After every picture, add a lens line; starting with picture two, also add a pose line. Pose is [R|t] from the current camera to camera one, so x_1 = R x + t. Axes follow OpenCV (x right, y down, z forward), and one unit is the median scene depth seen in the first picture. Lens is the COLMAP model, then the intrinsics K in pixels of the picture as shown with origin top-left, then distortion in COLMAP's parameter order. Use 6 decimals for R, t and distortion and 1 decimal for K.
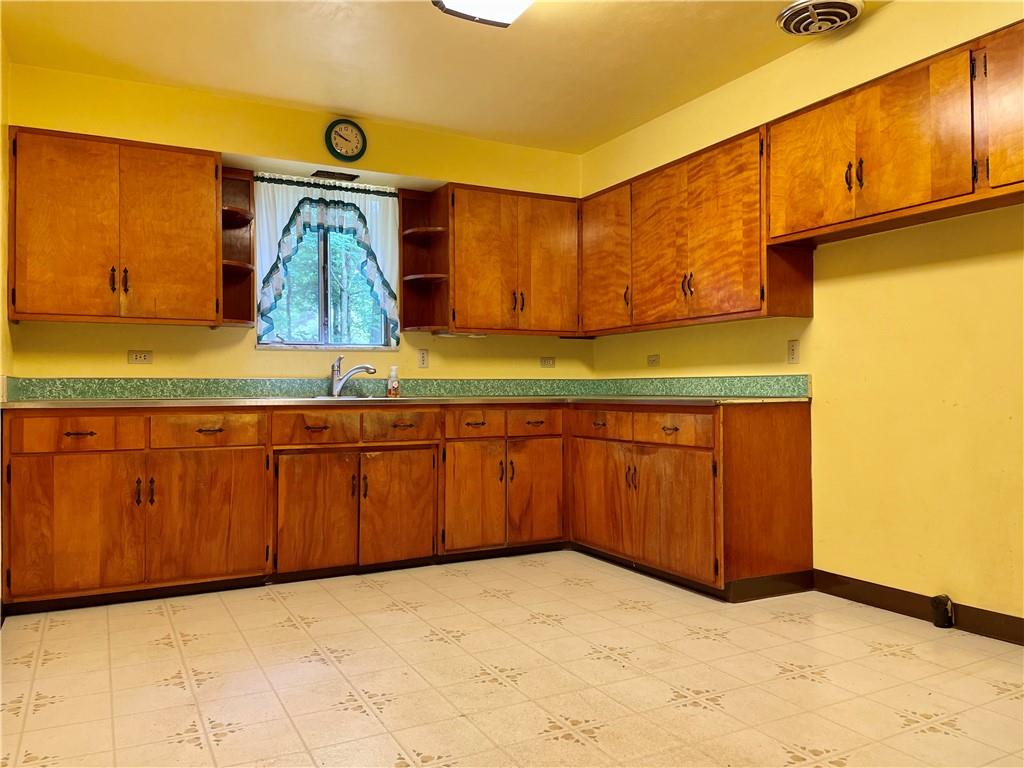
lens RADIAL K [[776.8, 0, 513.5], [0, 776.8, 385.0], [0, 0, 1]] dist [0.074812, -0.065859]
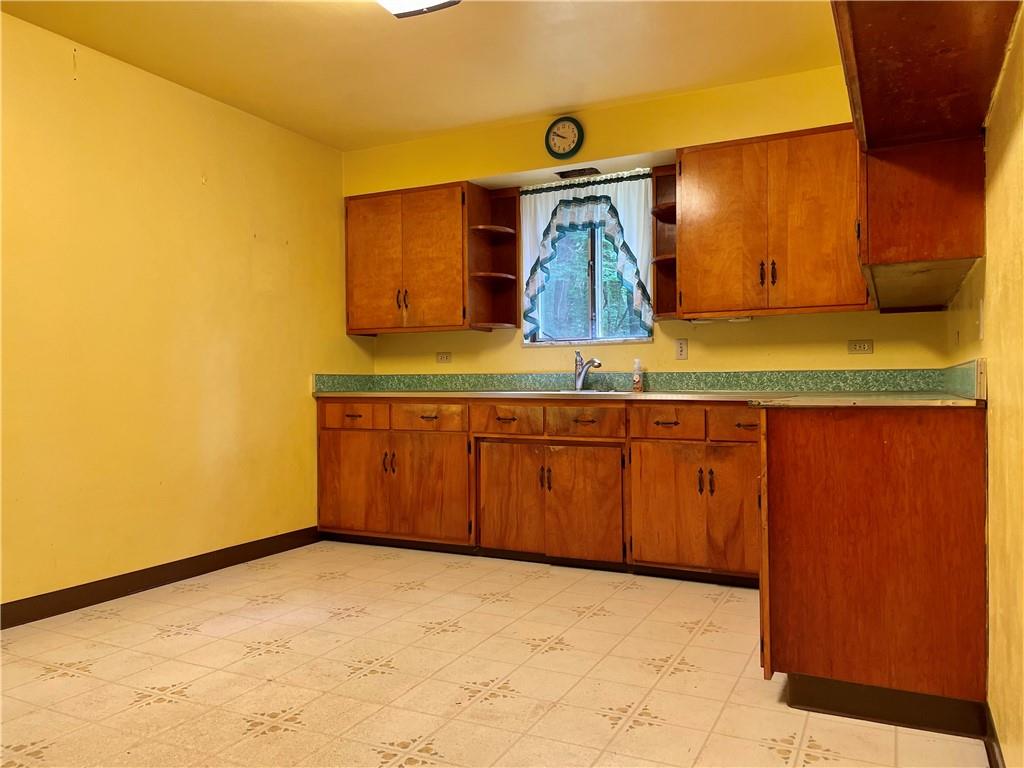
lens RADIAL K [[776.8, 0, 508.2], [0, 776.8, 384.5], [0, 0, 1]] dist [0.074812, -0.065859]
pose [[0.580697, 0.002735, -0.814115, 0.620010], [0.004836, 0.999965, 0.006808, -0.000264], [0.814105, -0.007890, 0.580664, 0.381874]]
